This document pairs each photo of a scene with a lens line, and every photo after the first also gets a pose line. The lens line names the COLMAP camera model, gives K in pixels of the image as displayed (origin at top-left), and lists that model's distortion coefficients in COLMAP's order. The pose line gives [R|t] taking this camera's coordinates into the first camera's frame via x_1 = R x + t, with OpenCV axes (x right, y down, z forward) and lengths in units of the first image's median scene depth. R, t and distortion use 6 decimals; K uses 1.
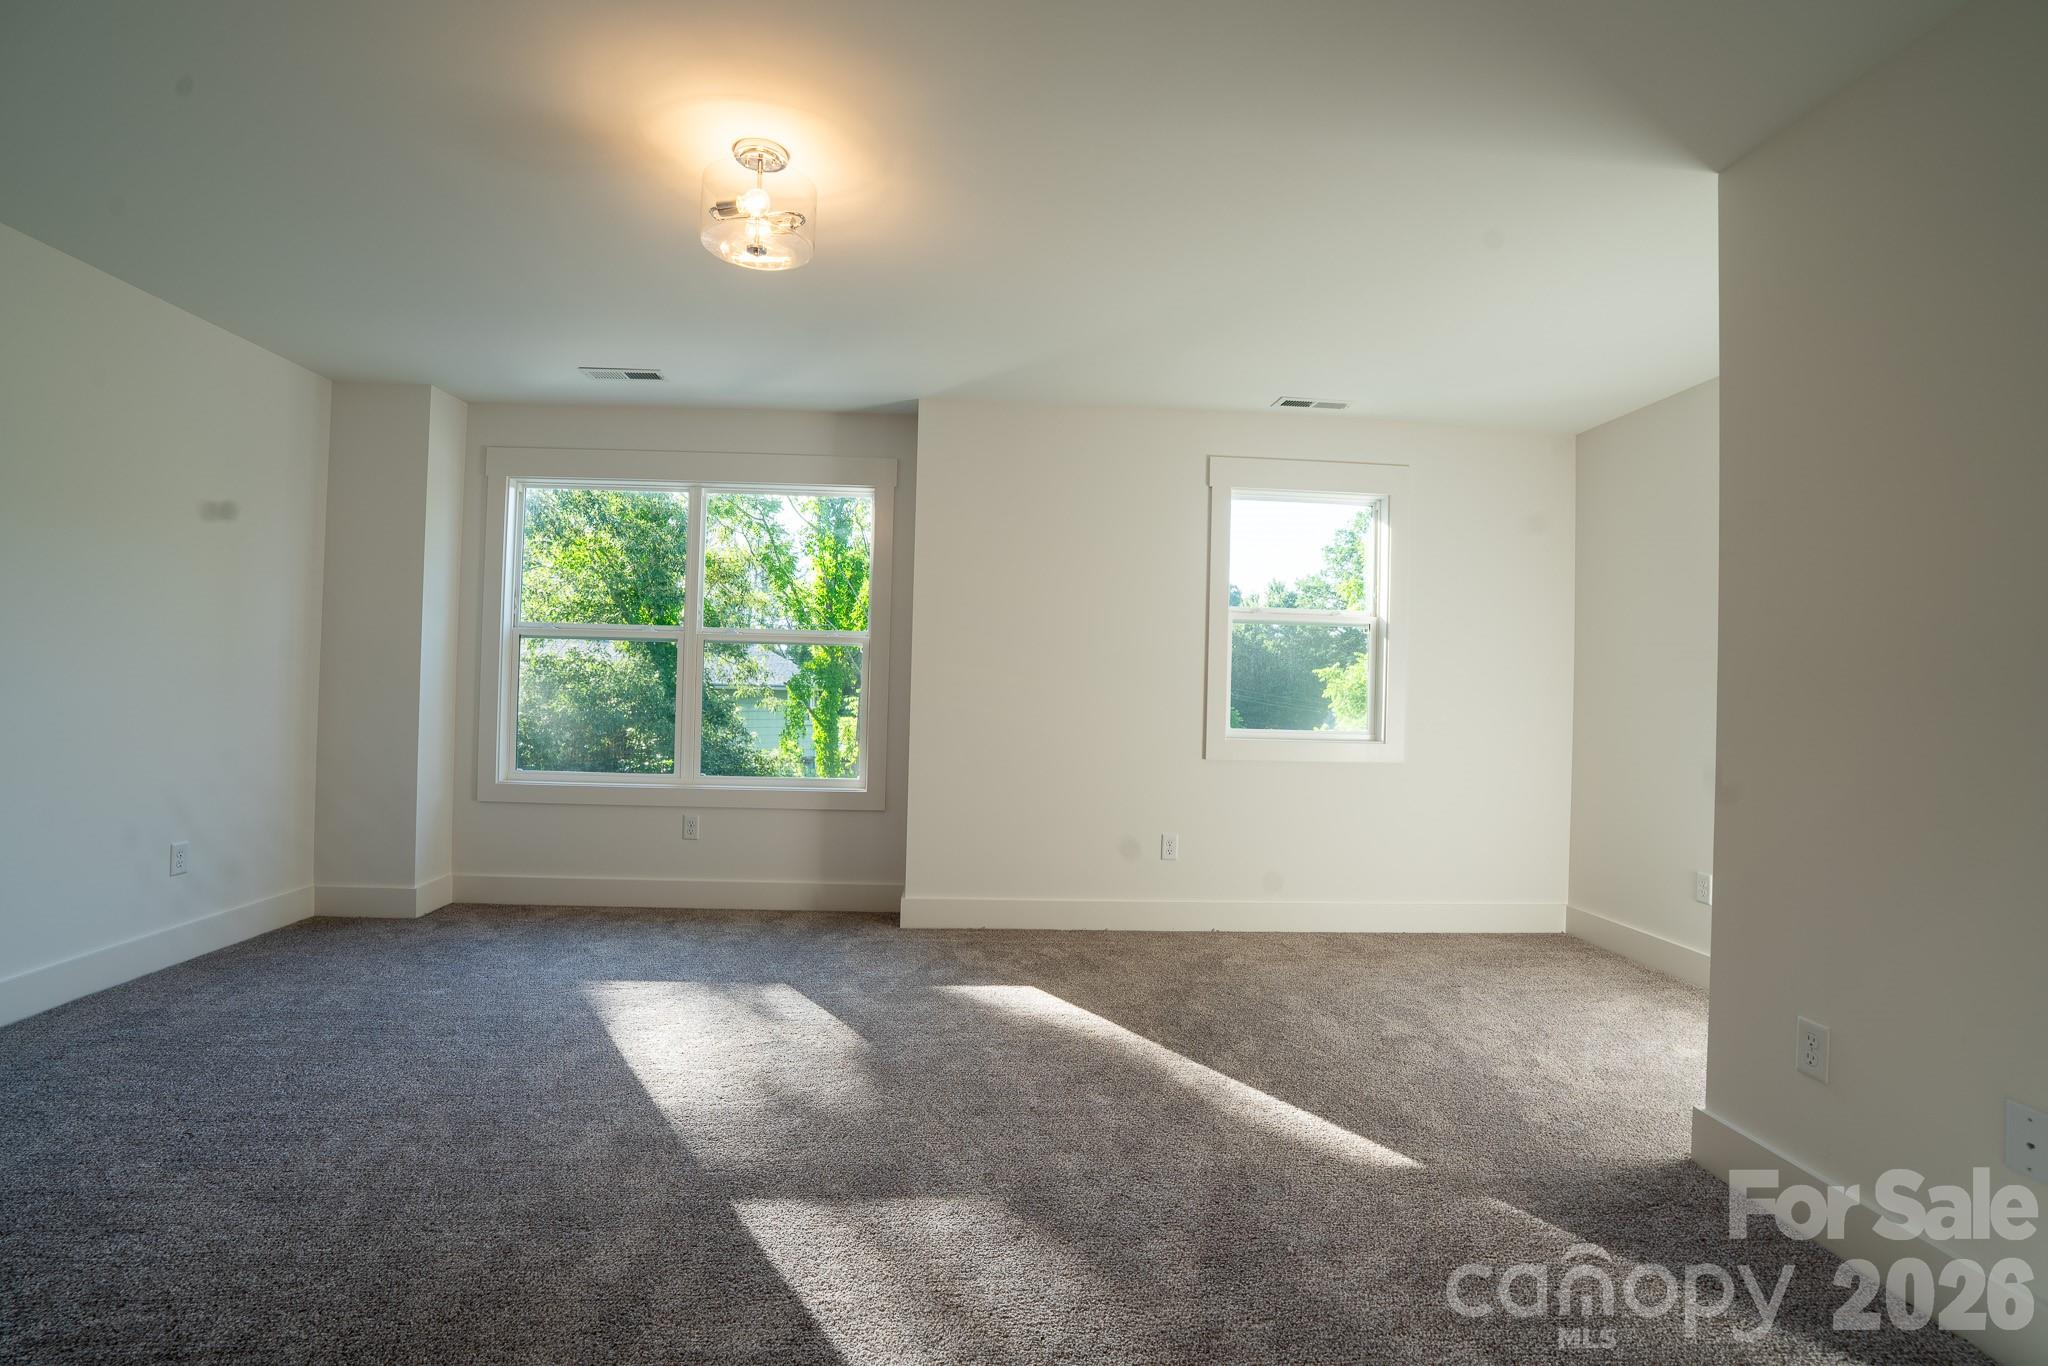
lens RADIAL K [[954.9, 0, 1024.0], [0, 954.9, 683.0], [0, 0, 1]] dist [-0.053278, 0.022281]
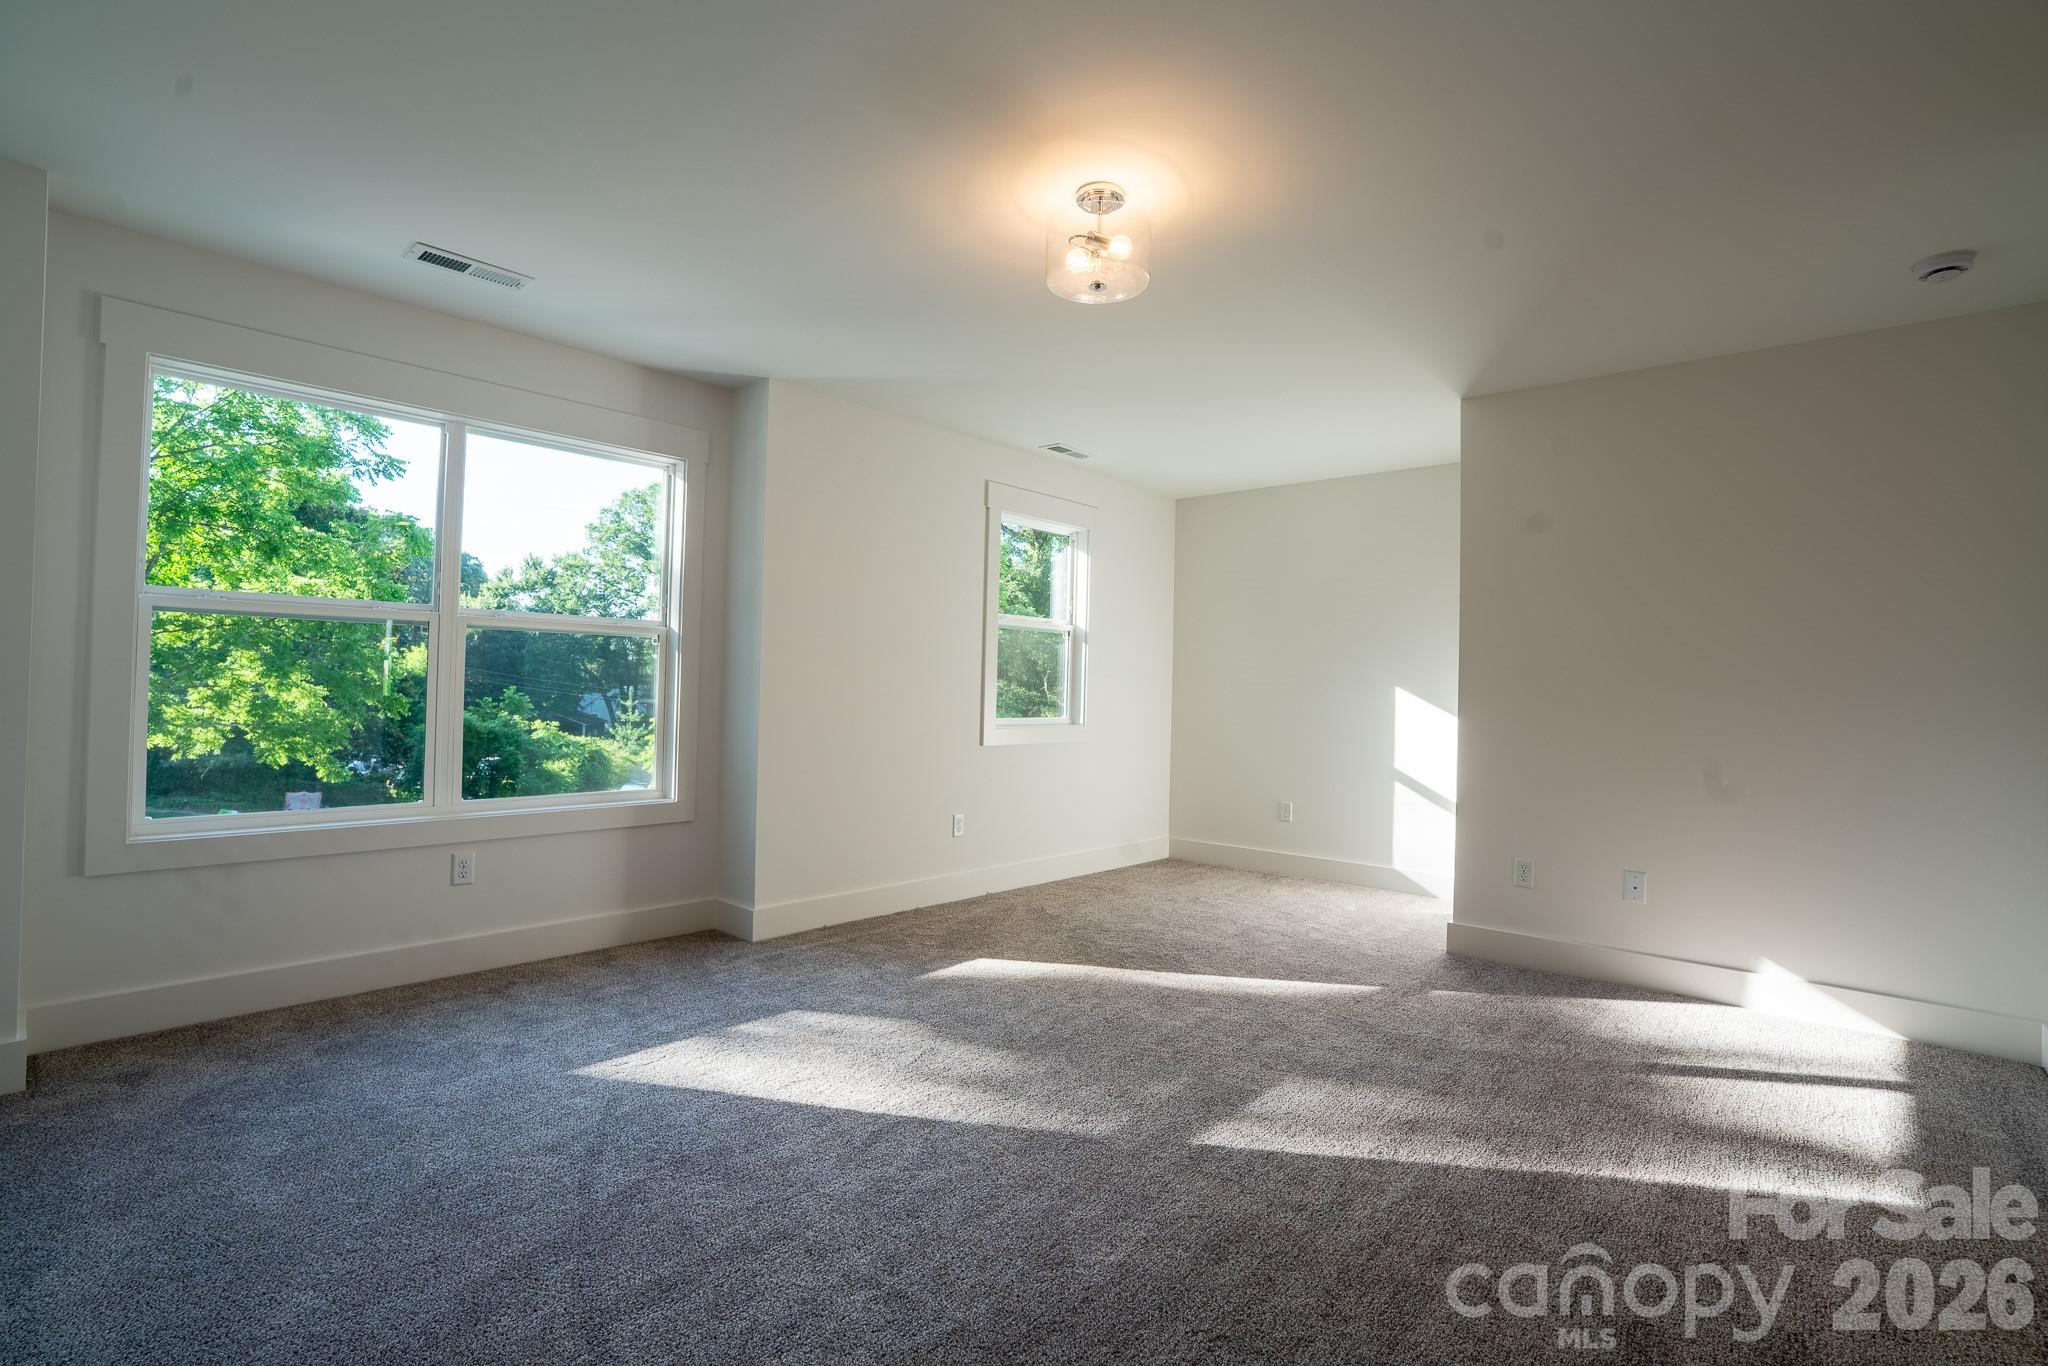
lens RADIAL K [[954.9, 0, 1024.0], [0, 954.9, 683.0], [0, 0, 1]] dist [-0.053278, 0.022281]
pose [[0.714224, -0.006787, 0.699885, -0.590314], [-0.005843, 0.999860, 0.015658, -0.013883], [-0.699893, -0.015272, 0.714084, 0.150500]]
